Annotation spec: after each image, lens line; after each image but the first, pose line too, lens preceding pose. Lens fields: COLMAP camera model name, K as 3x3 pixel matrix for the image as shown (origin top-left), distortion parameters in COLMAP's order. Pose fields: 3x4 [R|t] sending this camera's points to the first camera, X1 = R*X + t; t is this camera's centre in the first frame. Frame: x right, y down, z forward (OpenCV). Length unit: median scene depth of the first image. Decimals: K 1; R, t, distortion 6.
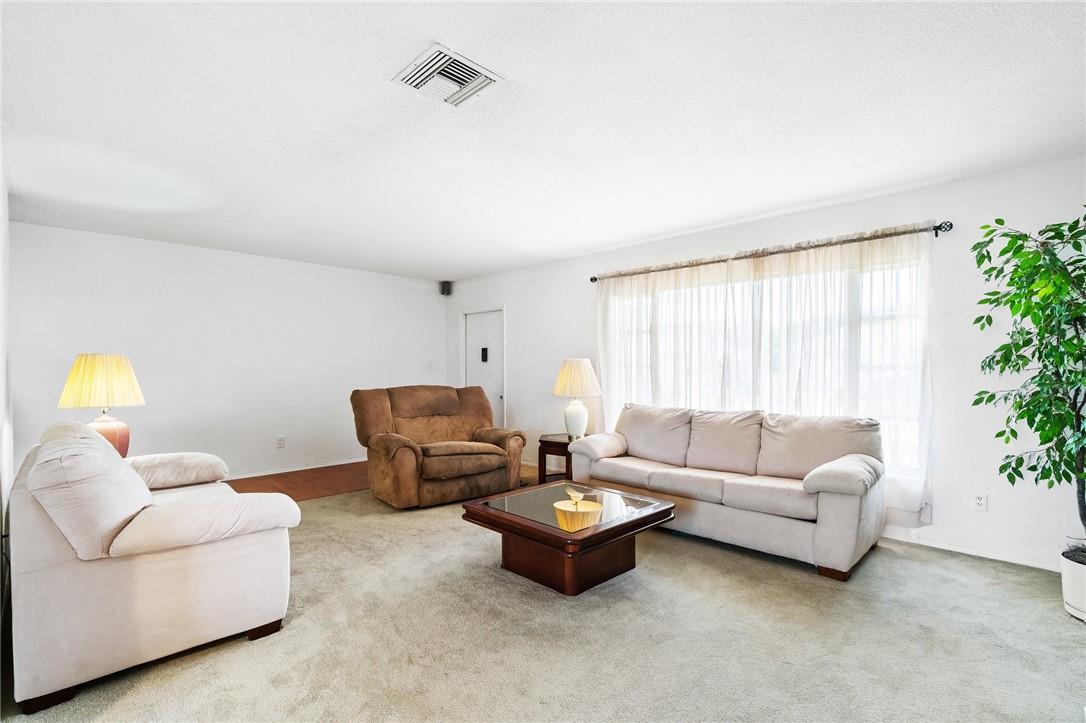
lens RADIAL K [[501.3, 0, 548.2], [0, 501.3, 355.0], [0, 0, 1]] dist [-0.002228, 0.000422]
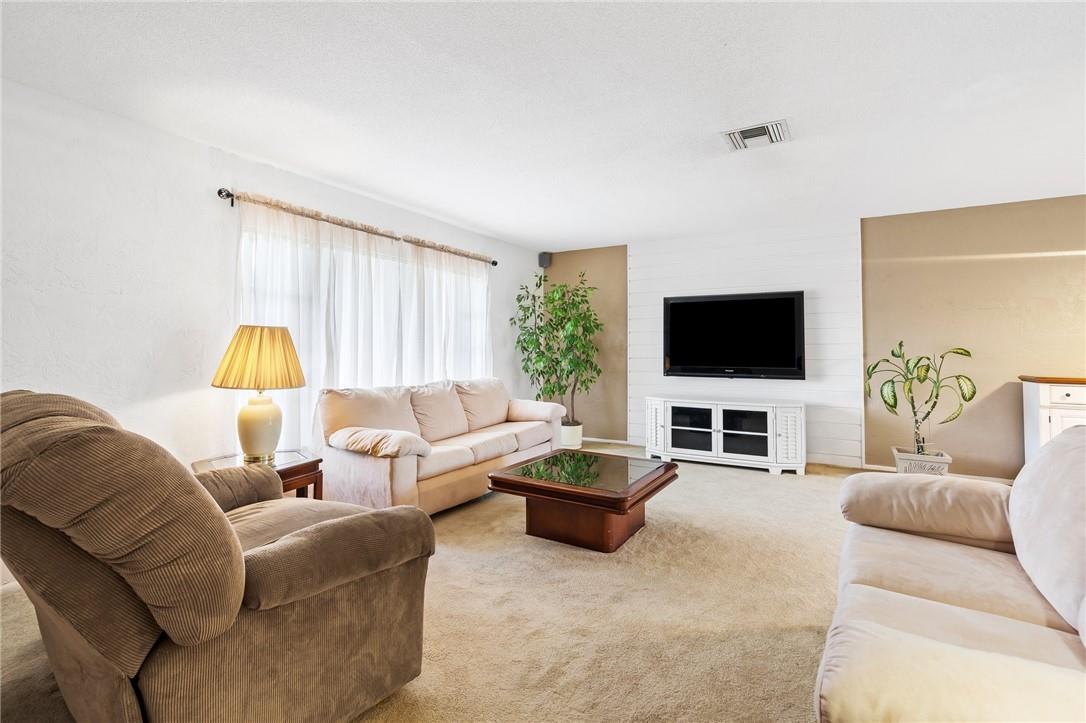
lens RADIAL K [[501.3, 0, 548.2], [0, 501.3, 355.0], [0, 0, 1]] dist [-0.002228, 0.000422]
pose [[-0.235448, -0.011298, 0.971821, -0.714850], [-0.027413, 0.999612, 0.004979, 0.033661], [-0.971500, -0.025468, -0.235666, 0.948319]]
